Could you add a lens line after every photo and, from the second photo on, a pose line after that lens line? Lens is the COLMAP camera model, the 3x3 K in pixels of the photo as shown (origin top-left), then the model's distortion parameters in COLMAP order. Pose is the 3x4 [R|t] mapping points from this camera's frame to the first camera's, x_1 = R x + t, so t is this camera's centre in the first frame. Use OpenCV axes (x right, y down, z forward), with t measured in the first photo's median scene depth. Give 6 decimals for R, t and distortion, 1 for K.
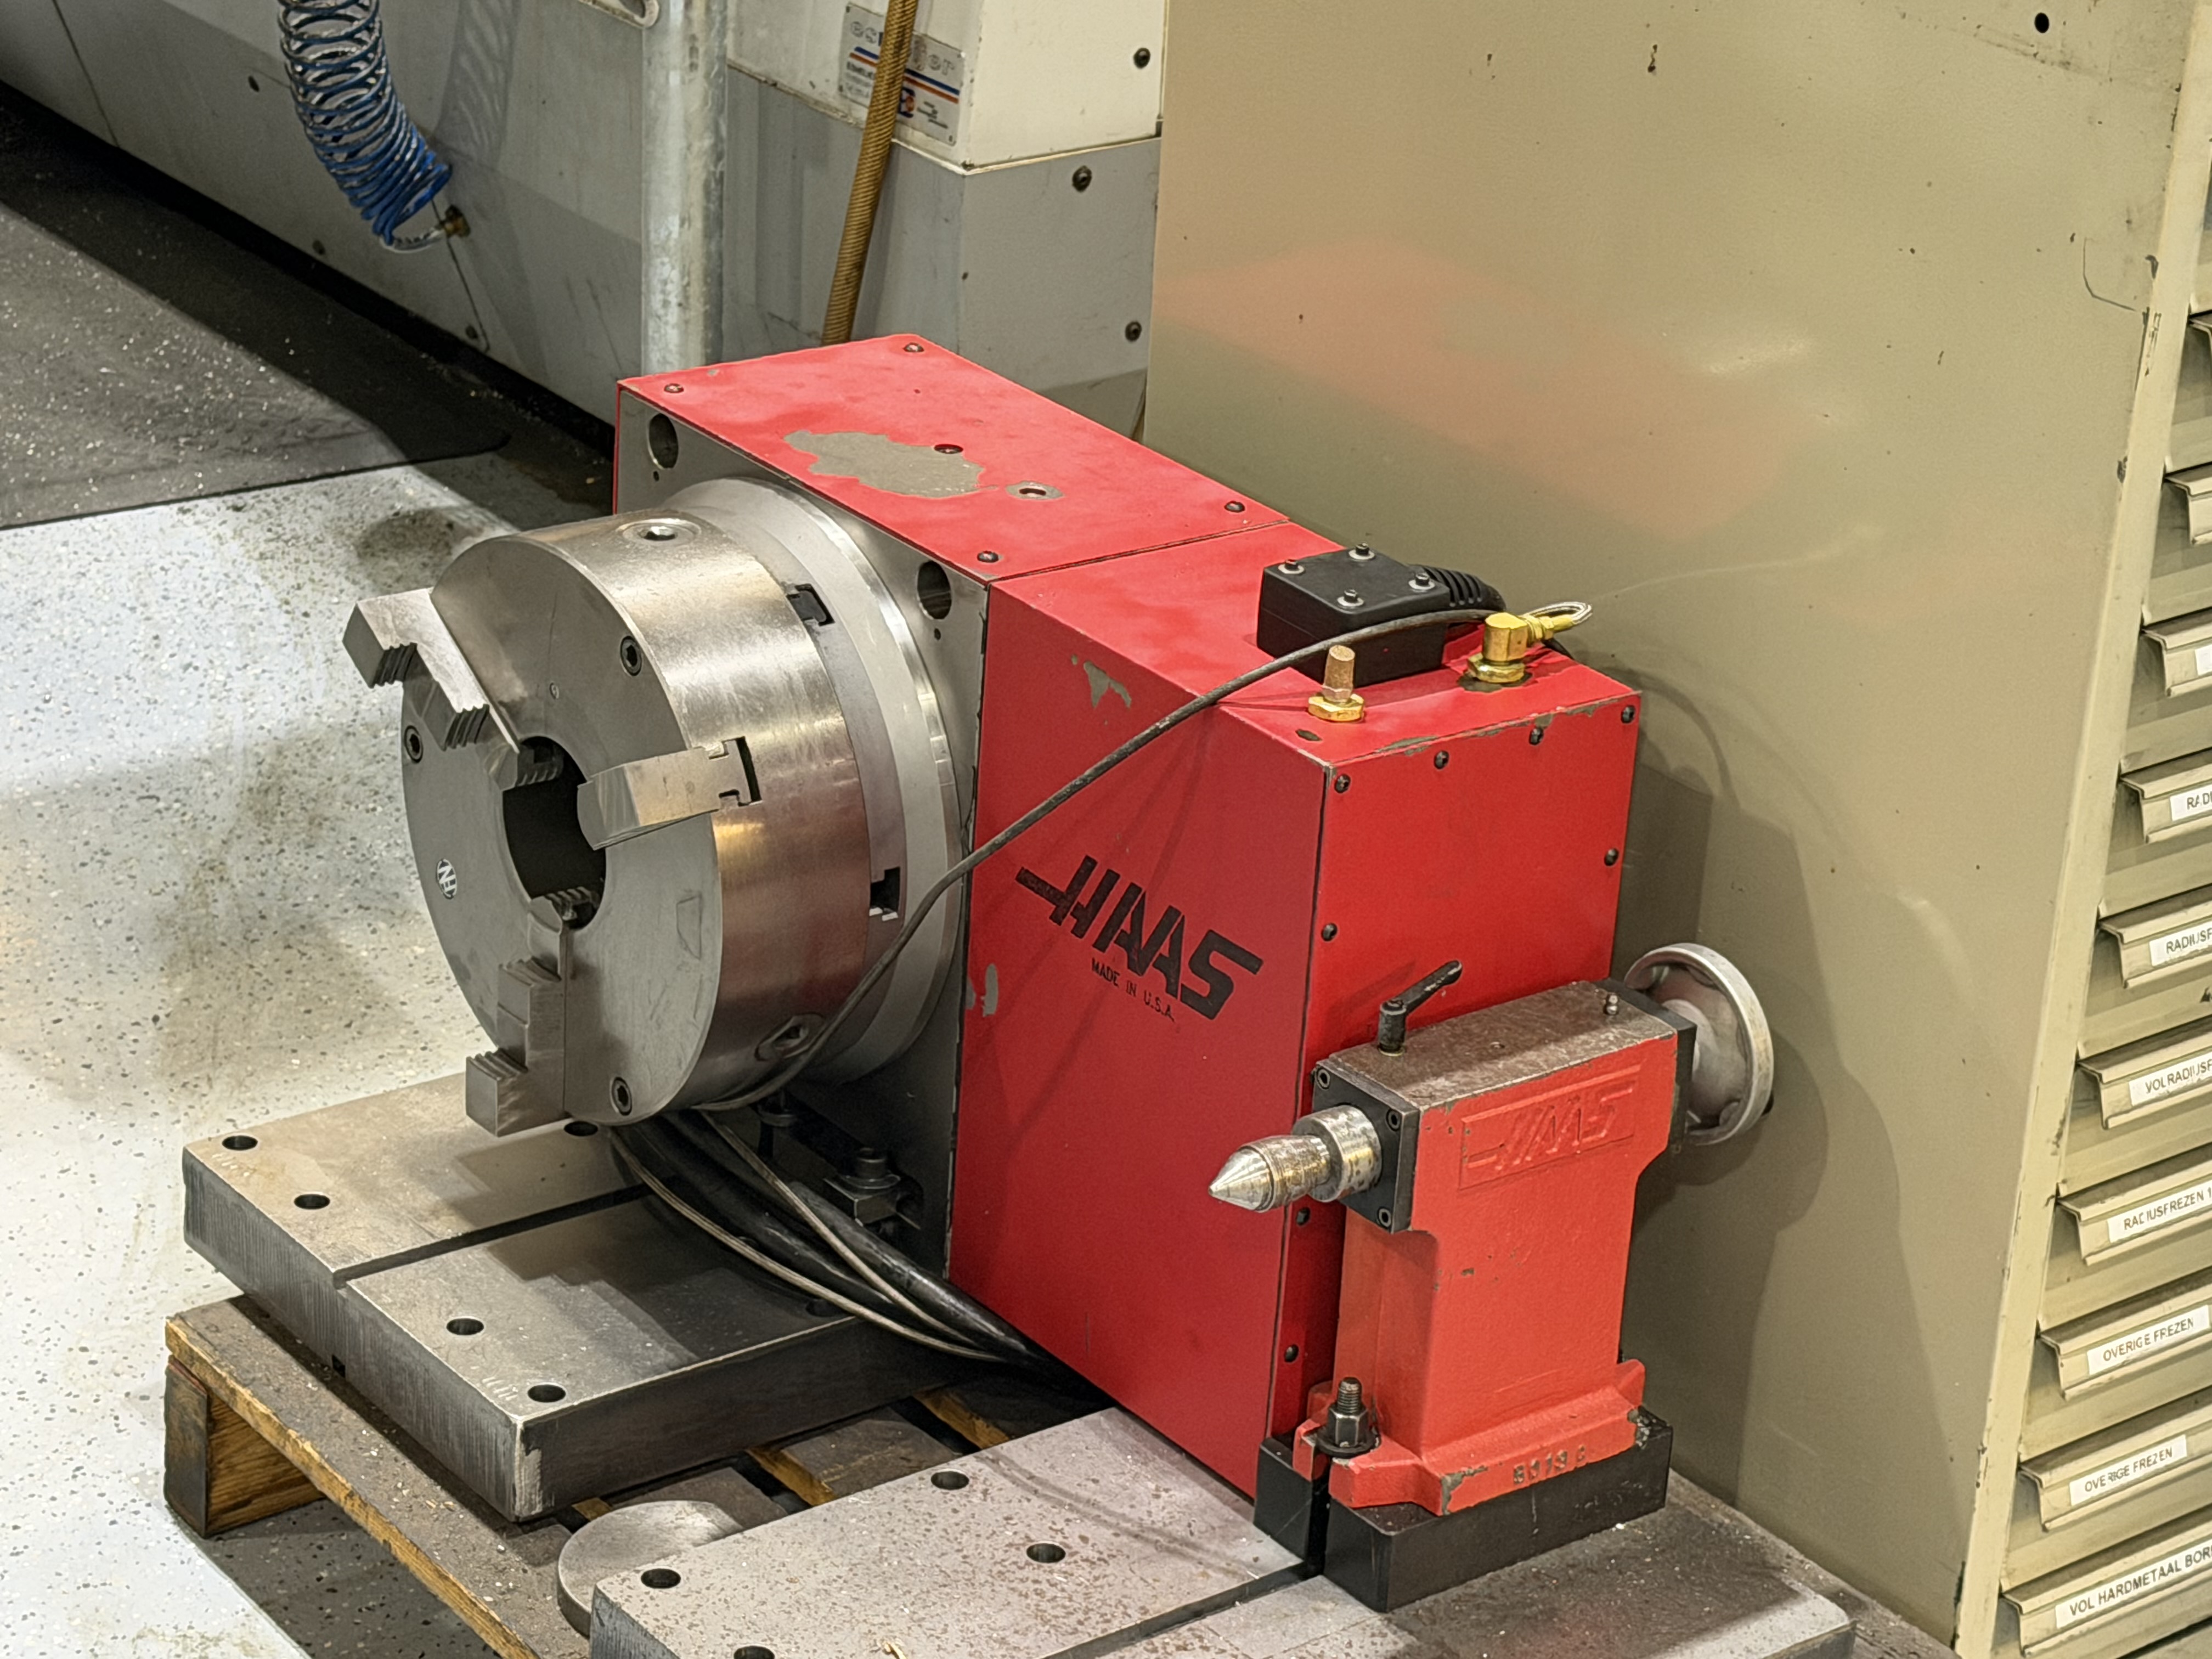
lens RADIAL K [[4970.1, 0, 1106.0], [0, 4970.1, 829.5], [0, 0, 1]] dist [0.168702, -0.067804]
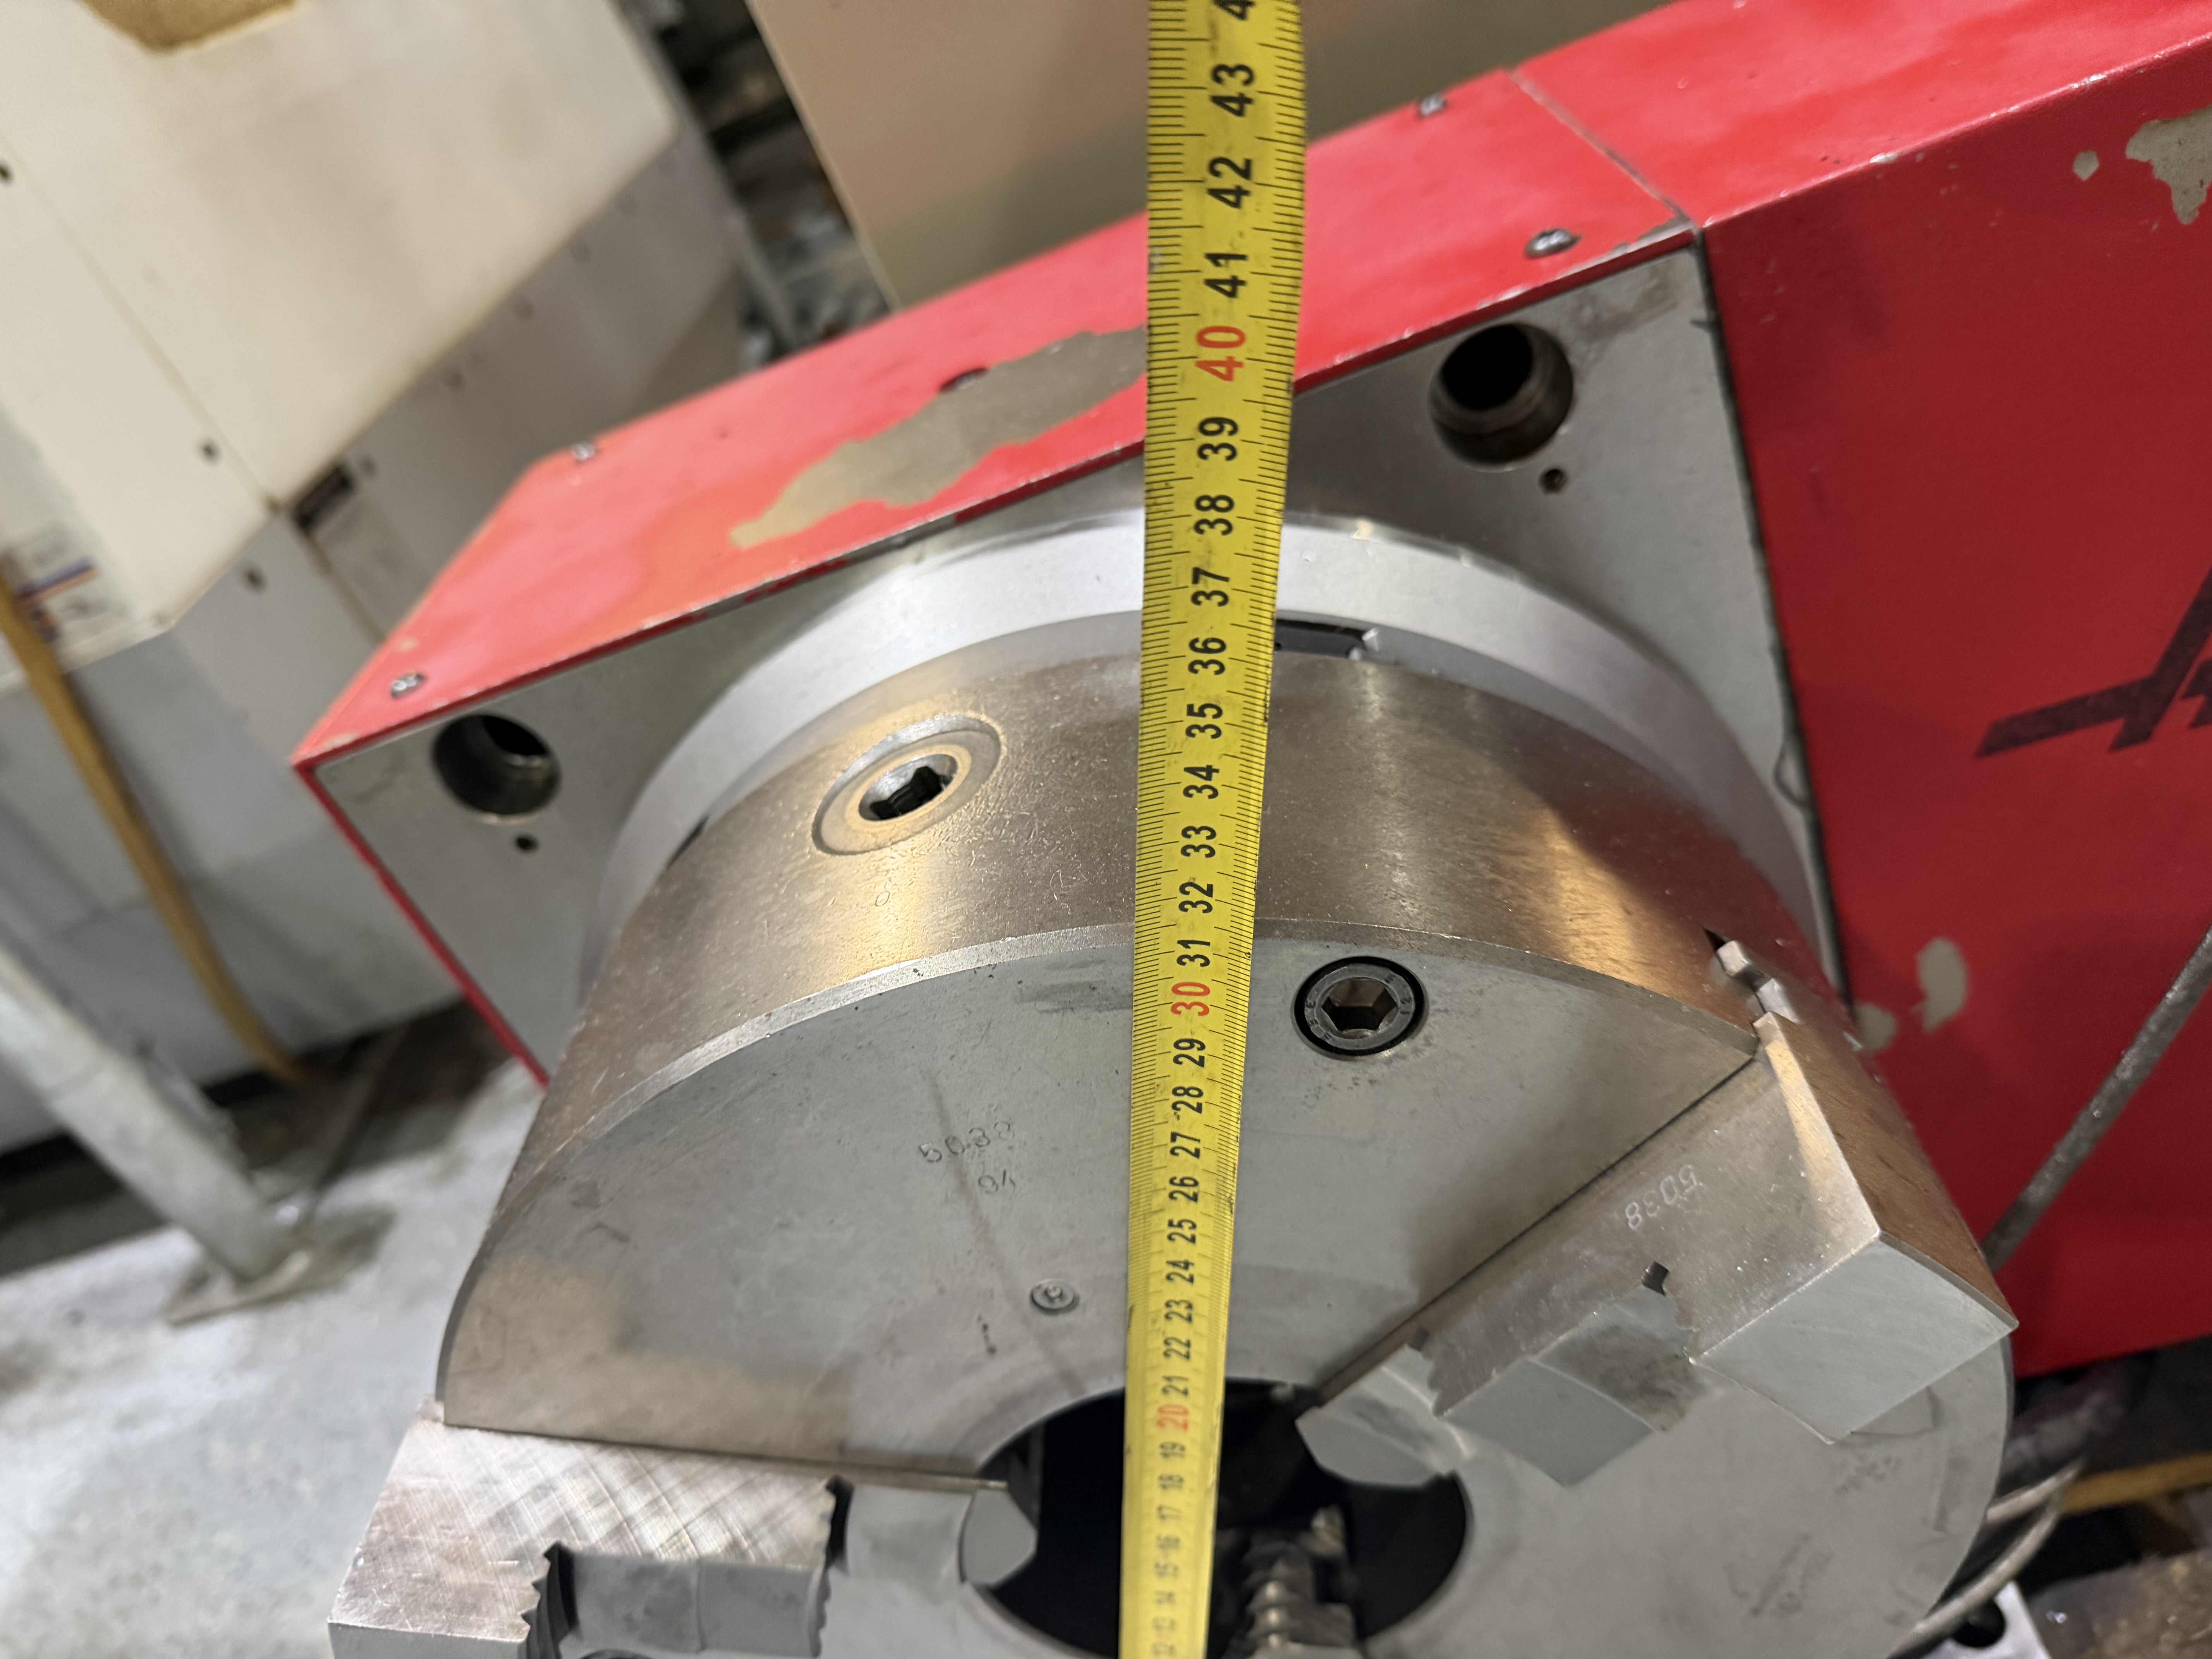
lens RADIAL K [[1625.5, 0, 1106.0], [0, 1625.5, 829.5], [0, 0, 1]] dist [-0.021808, -0.000150]
pose [[0.549647, -0.672323, 0.495853, -0.144802], [0.666647, 0.710707, 0.224672, -0.075100], [-0.503458, 0.207069, 0.838840, 0.909970]]
